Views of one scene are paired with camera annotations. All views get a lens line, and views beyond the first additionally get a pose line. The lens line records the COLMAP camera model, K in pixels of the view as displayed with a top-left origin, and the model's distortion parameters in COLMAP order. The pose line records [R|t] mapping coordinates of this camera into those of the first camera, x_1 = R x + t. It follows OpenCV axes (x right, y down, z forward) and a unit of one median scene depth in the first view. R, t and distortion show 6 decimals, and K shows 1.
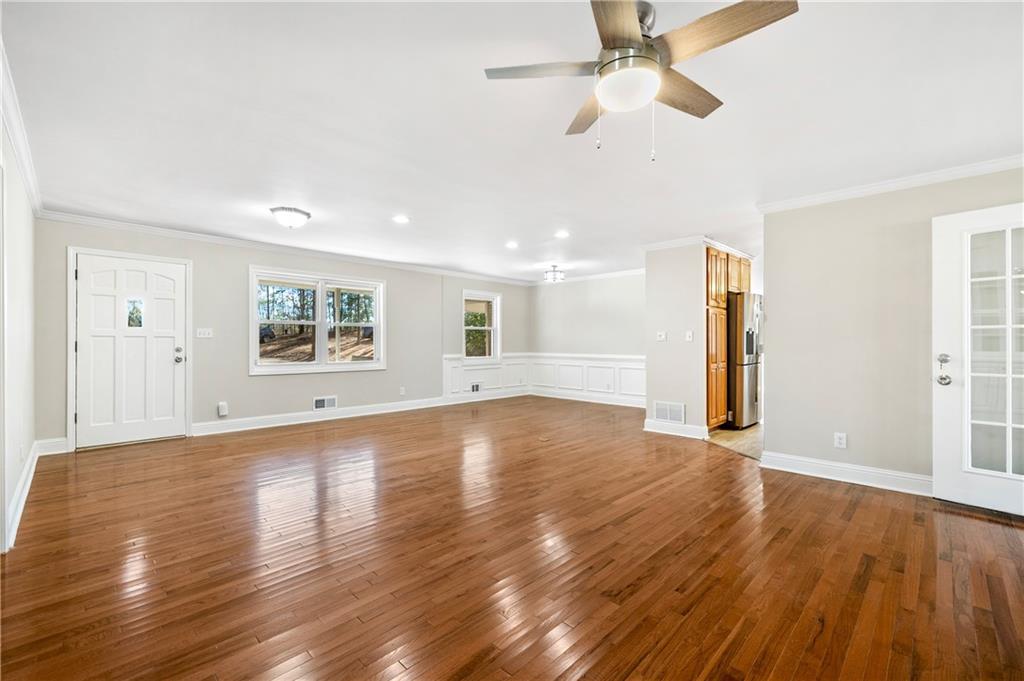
lens RADIAL K [[431.4, 0, 510.9], [0, 431.4, 341.4], [0, 0, 1]] dist [-0.002182, 0.000208]
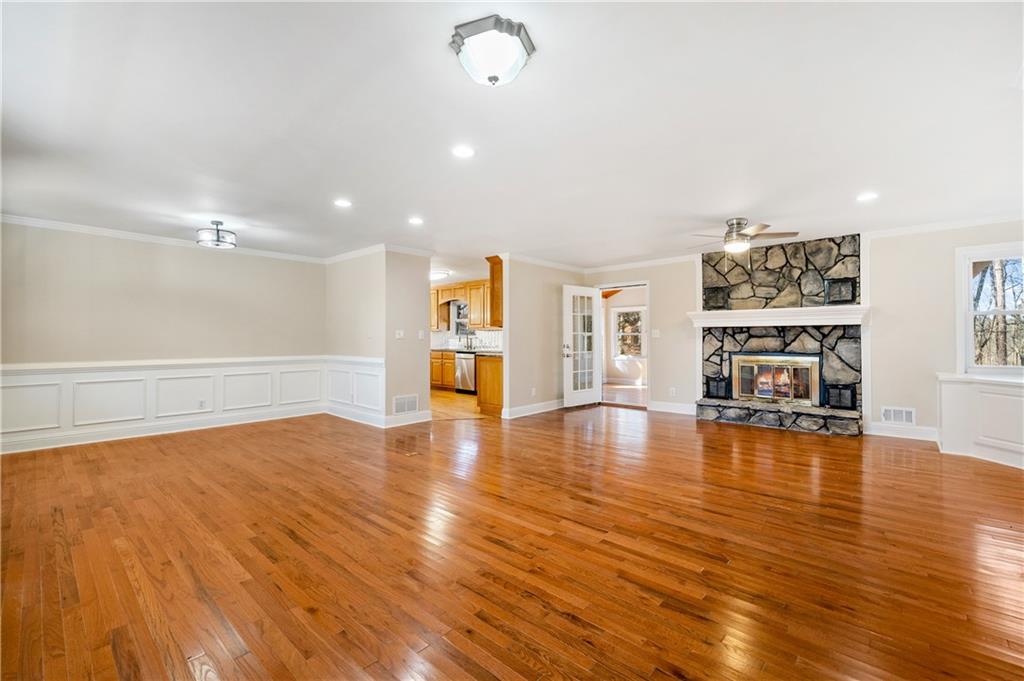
lens RADIAL K [[431.4, 0, 513.8], [0, 431.4, 336.0], [0, 0, 1]] dist [-0.002182, 0.000208]
pose [[-0.027979, 0.004392, 0.999599, -1.116521], [0.001199, 0.999990, -0.004361, -0.006369], [-0.999608, 0.001076, -0.027984, 1.161885]]
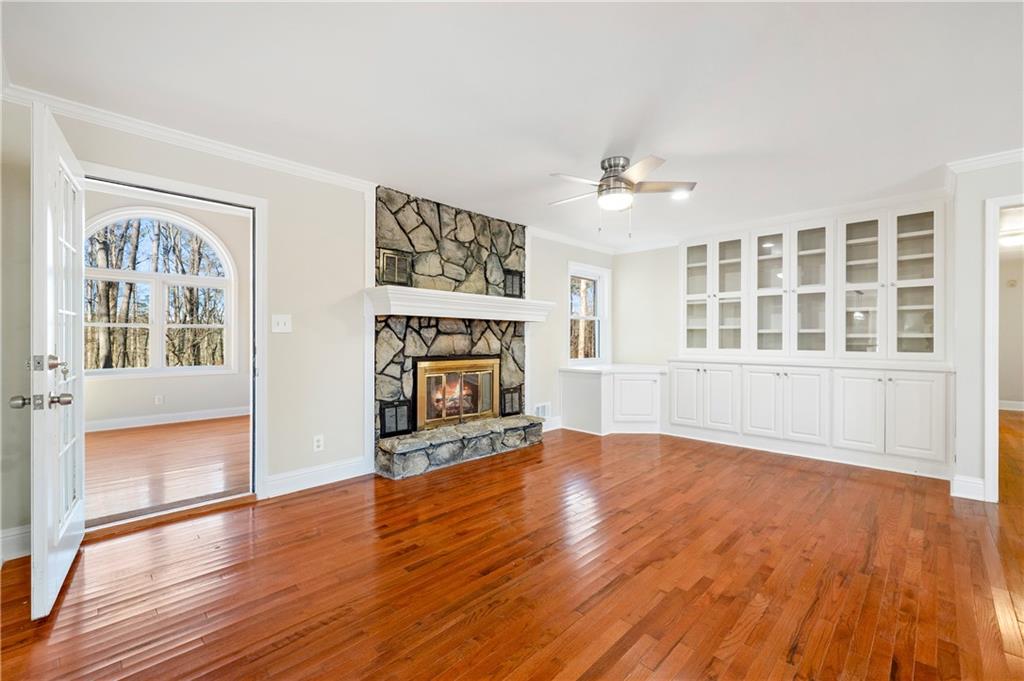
lens RADIAL K [[431.4, 0, 520.1], [0, 431.4, 336.0], [0, 0, 1]] dist [-0.002182, 0.000208]
pose [[-0.999871, -0.007300, 0.014288, 0.309426], [-0.007361, 0.999964, -0.004208, 0.000712], [-0.014257, -0.004313, -0.999889, 1.334916]]
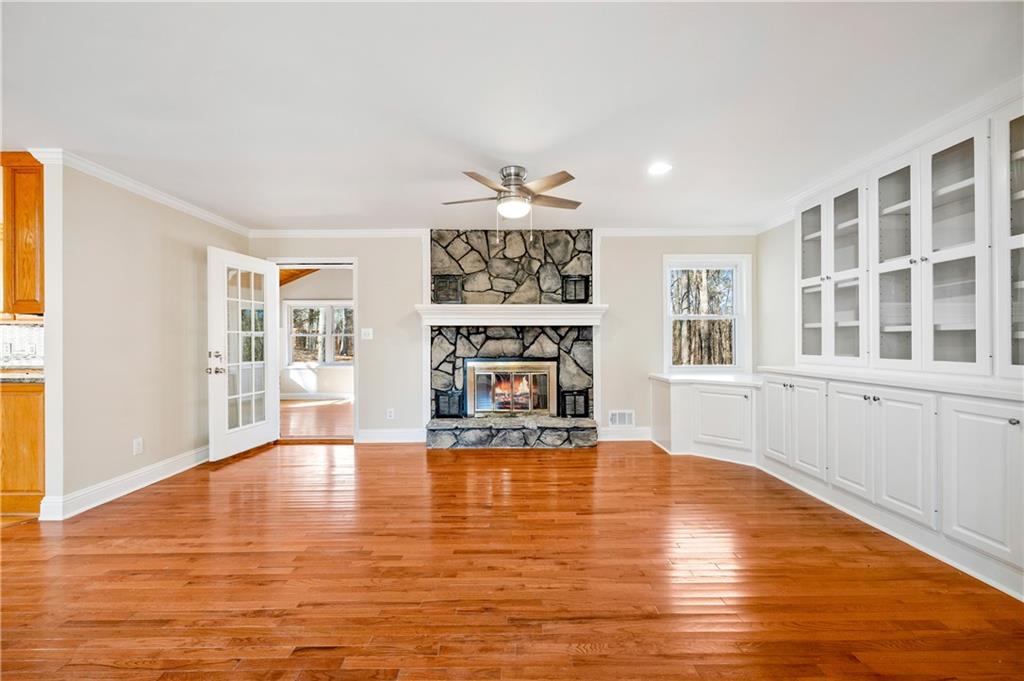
lens RADIAL K [[431.4, 0, 514.4], [0, 431.4, 339.5], [0, 0, 1]] dist [-0.002182, 0.000208]
pose [[-0.692814, 0.001612, 0.721114, -0.509756], [0.001035, 0.999999, -0.001241, -0.004827], [-0.721115, -0.000113, -0.692815, 1.082007]]
